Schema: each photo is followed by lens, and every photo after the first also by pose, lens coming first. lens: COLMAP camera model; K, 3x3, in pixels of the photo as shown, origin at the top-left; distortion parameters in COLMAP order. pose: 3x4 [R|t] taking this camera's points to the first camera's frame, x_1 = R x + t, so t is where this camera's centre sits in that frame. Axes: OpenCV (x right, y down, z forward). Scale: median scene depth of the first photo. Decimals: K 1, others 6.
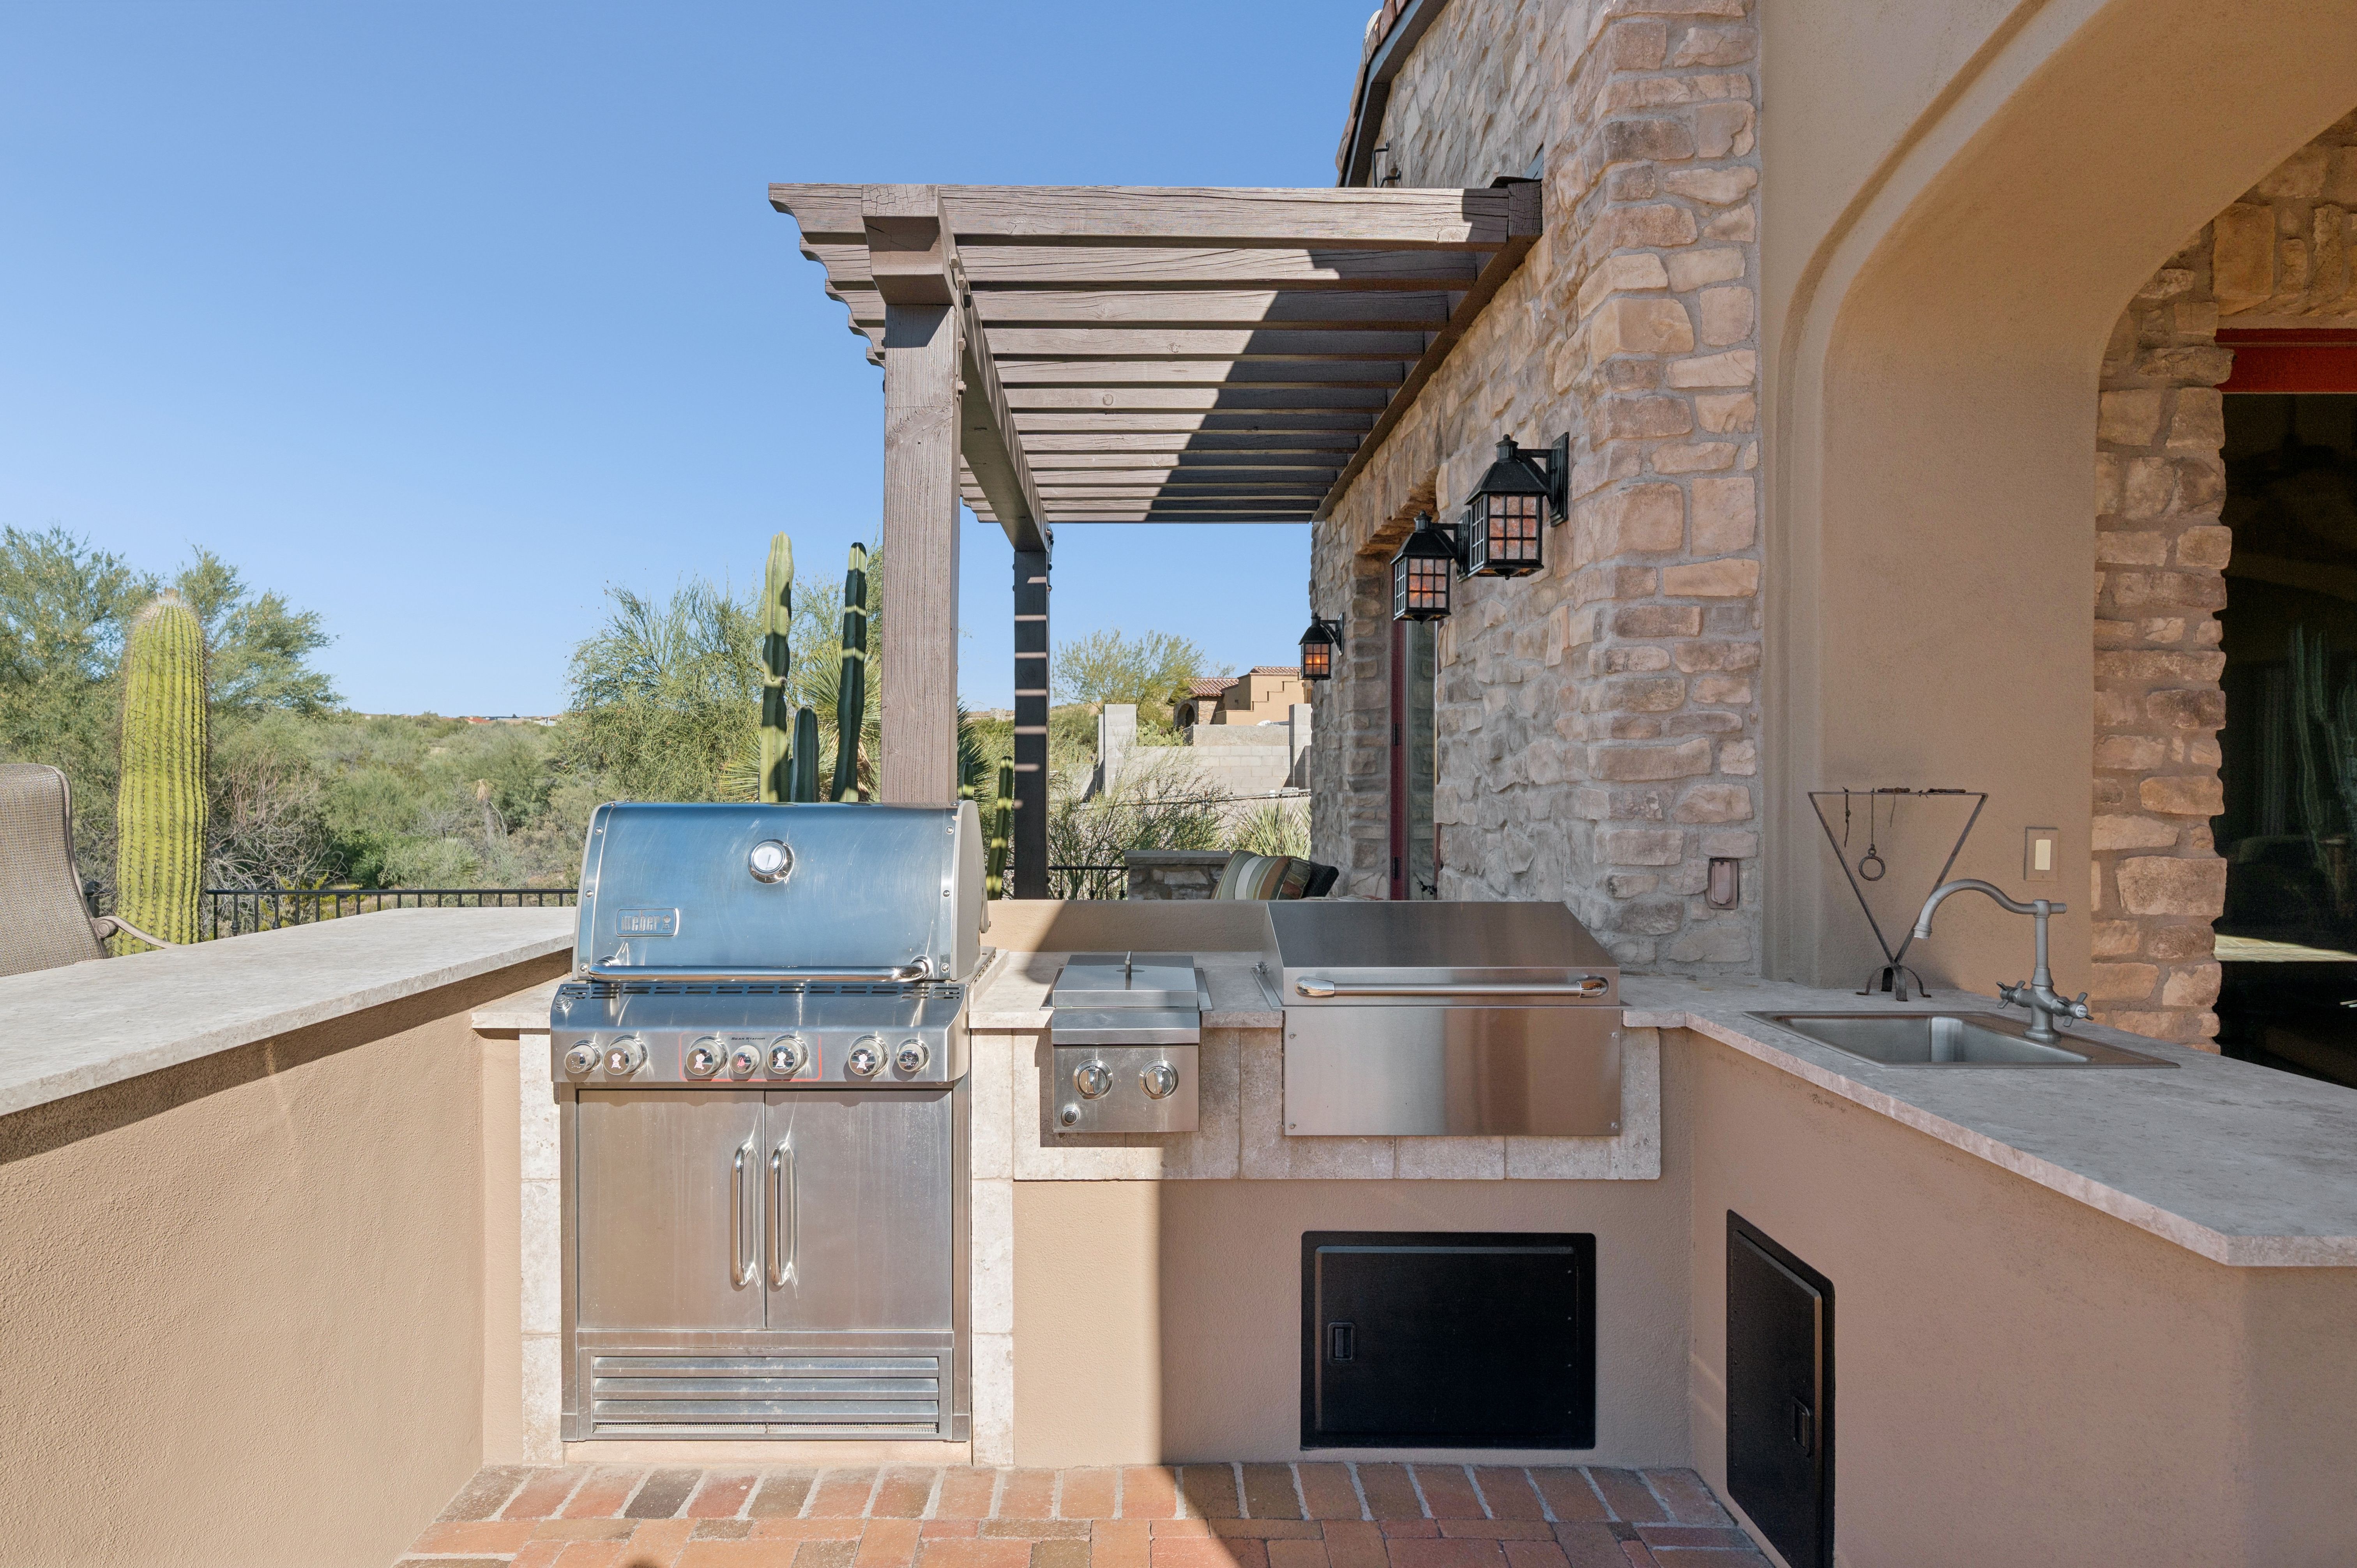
lens RADIAL K [[1296.9, 0, 1170.6], [0, 1296.9, 776.8], [0, 0, 1]] dist [0.001184, 0.000188]
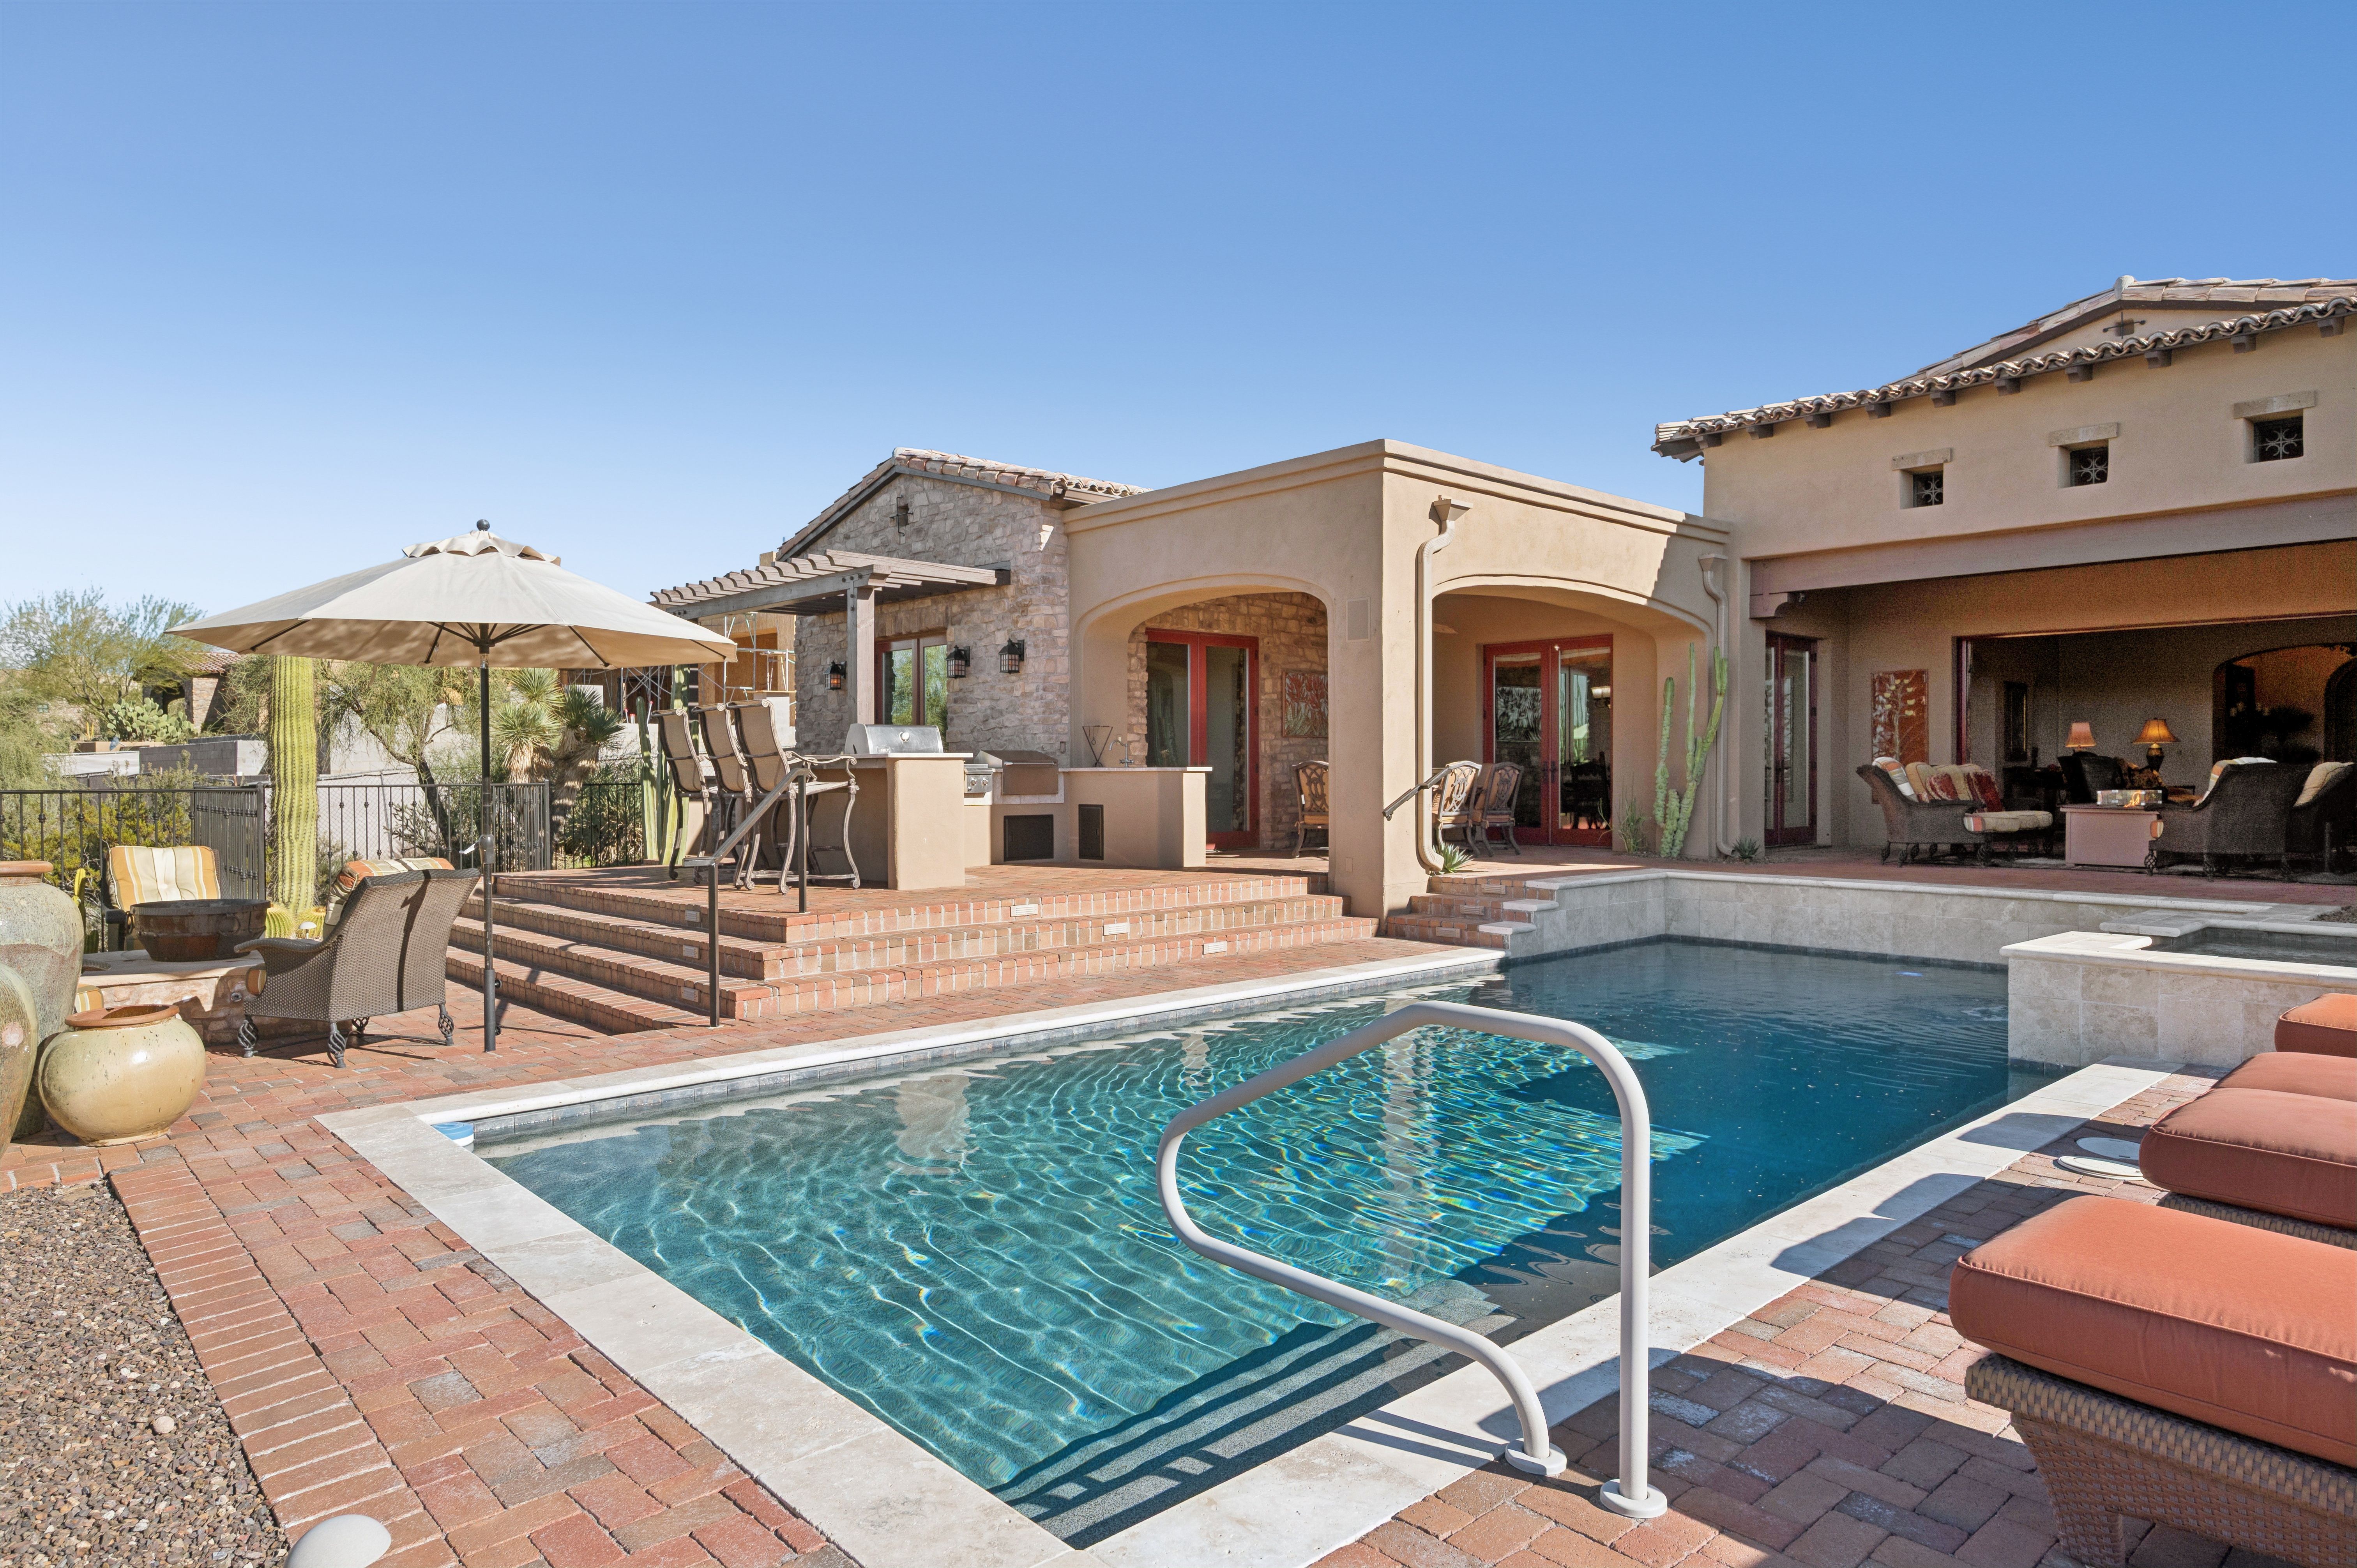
lens RADIAL K [[1389.9, 0, 1201.3], [0, 1389.9, 800.3], [0, 0, 1]] dist [-0.002582, -0.001817]
pose [[0.736129, -0.018997, 0.676574, -2.486282], [0.007111, 0.999768, 0.020335, 0.171706], [-0.676804, -0.010157, 0.736094, -2.875756]]
